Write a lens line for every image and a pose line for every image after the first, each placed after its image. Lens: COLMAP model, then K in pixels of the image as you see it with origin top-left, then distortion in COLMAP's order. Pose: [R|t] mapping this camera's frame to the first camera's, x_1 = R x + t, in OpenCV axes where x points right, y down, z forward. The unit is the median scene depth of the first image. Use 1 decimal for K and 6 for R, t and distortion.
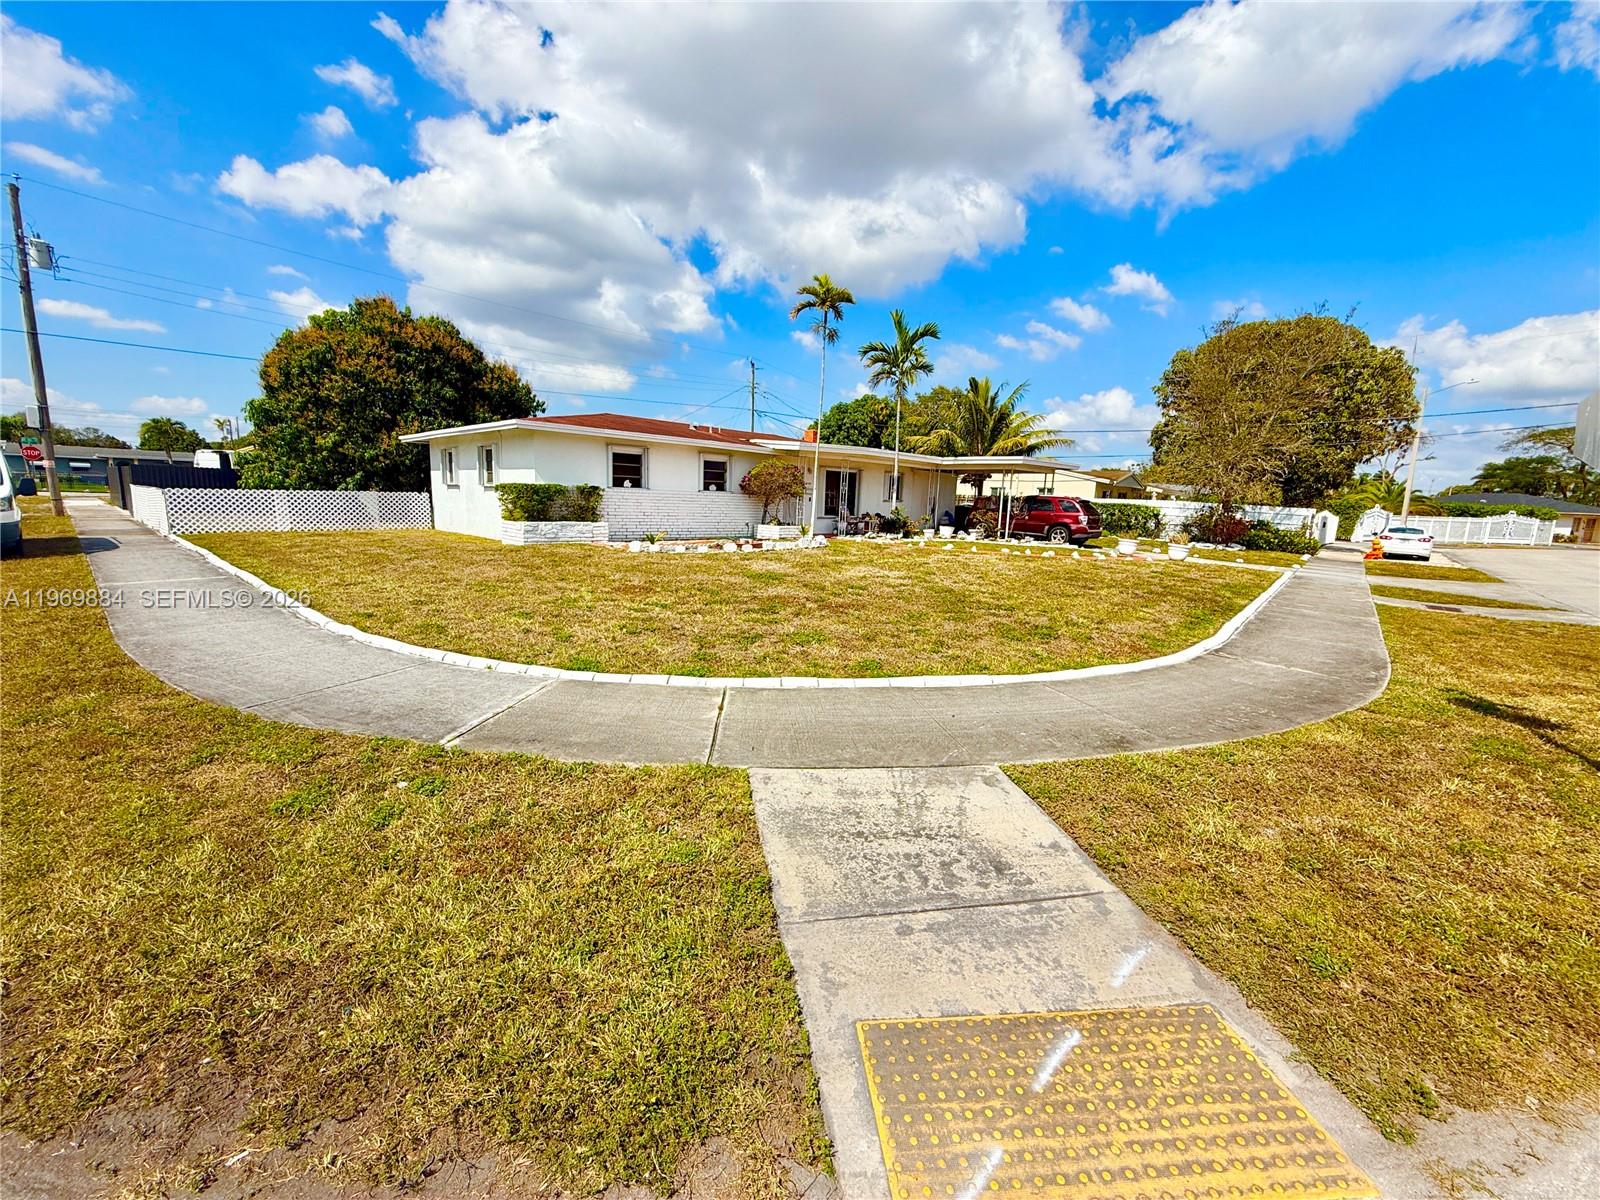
lens RADIAL K [[637.9, 0, 798.5], [0, 637.9, 590.3], [0, 0, 1]] dist [-0.015678, -0.000135]
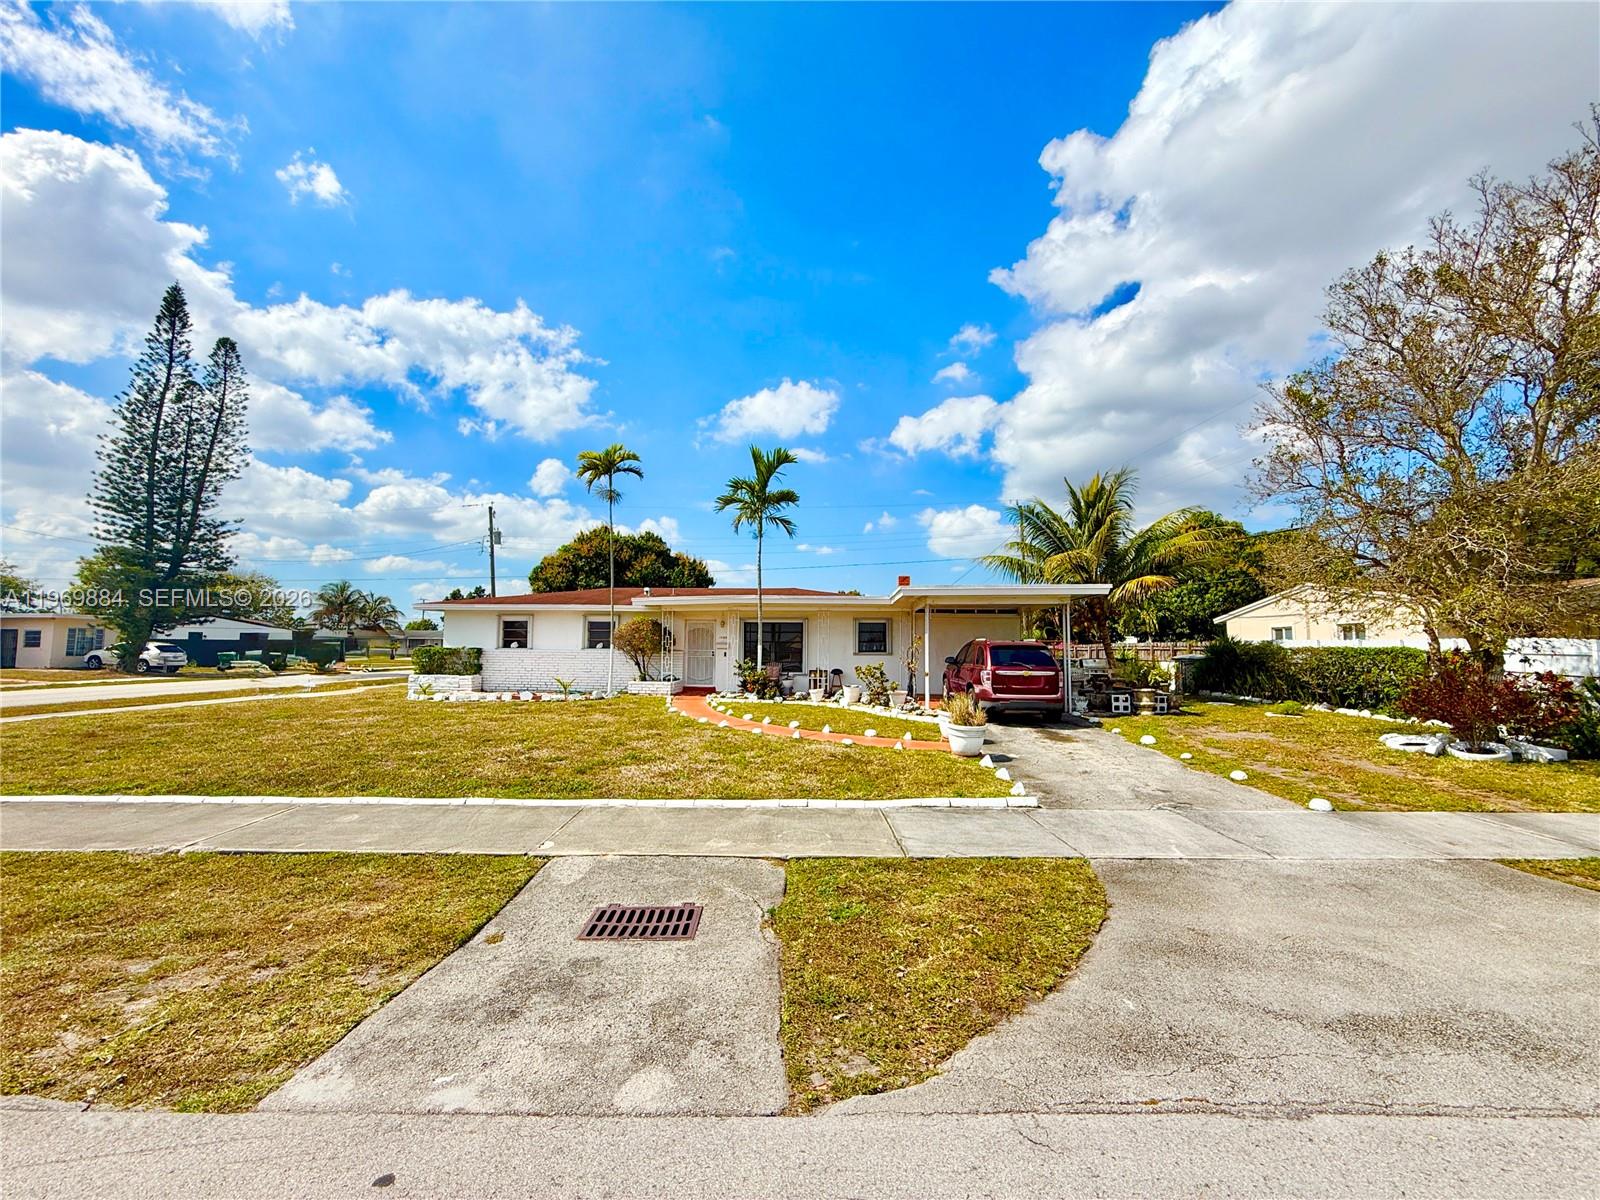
lens RADIAL K [[637.9, 0, 794.4], [0, 637.9, 601.7], [0, 0, 1]] dist [-0.015678, -0.000135]
pose [[0.642444, -0.082078, -0.761925, 0.833921], [-0.093662, 0.978384, -0.184371, -0.057146], [0.760588, 0.189811, 0.620869, 0.498504]]
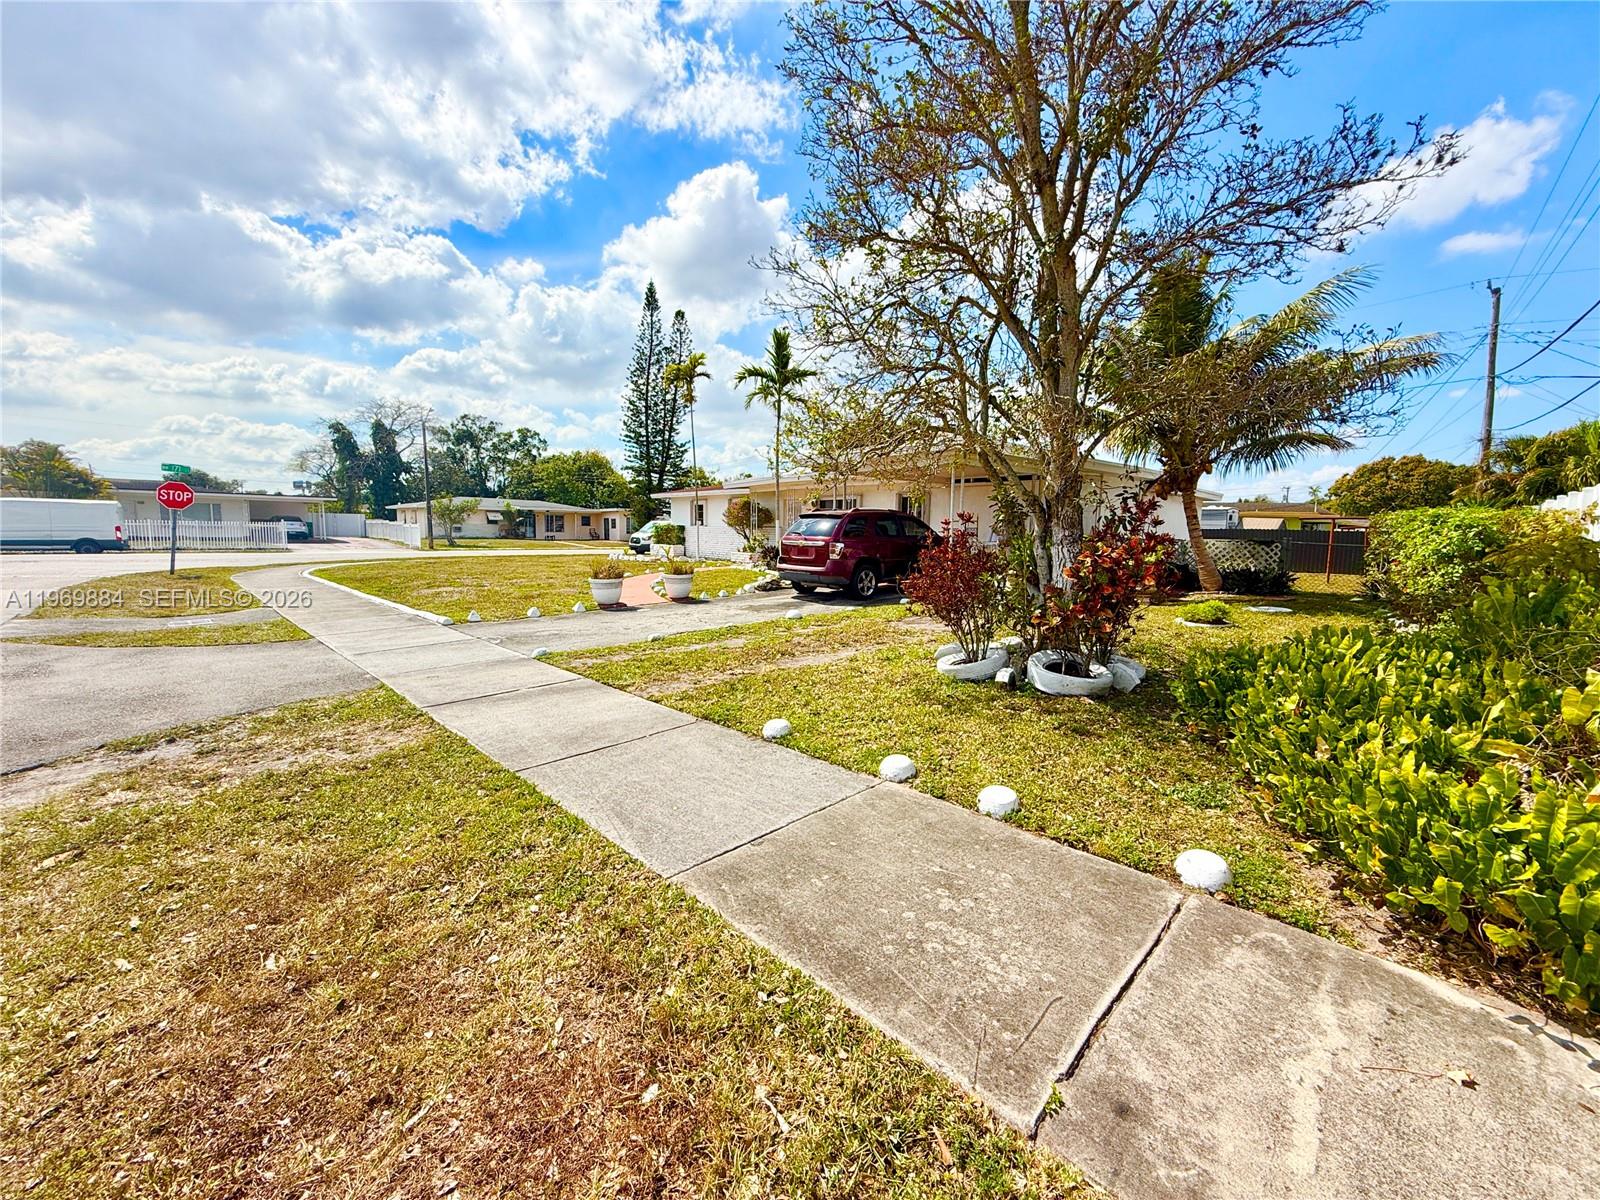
lens RADIAL K [[637.9, 0, 790.4], [0, 637.9, 609.5], [0, 0, 1]] dist [-0.015678, -0.000135]
pose [[-0.123044, 0.090496, -0.988266, 1.088617], [-0.155471, 0.981780, 0.109259, -0.131367], [0.980147, 0.167091, -0.106733, 1.155724]]
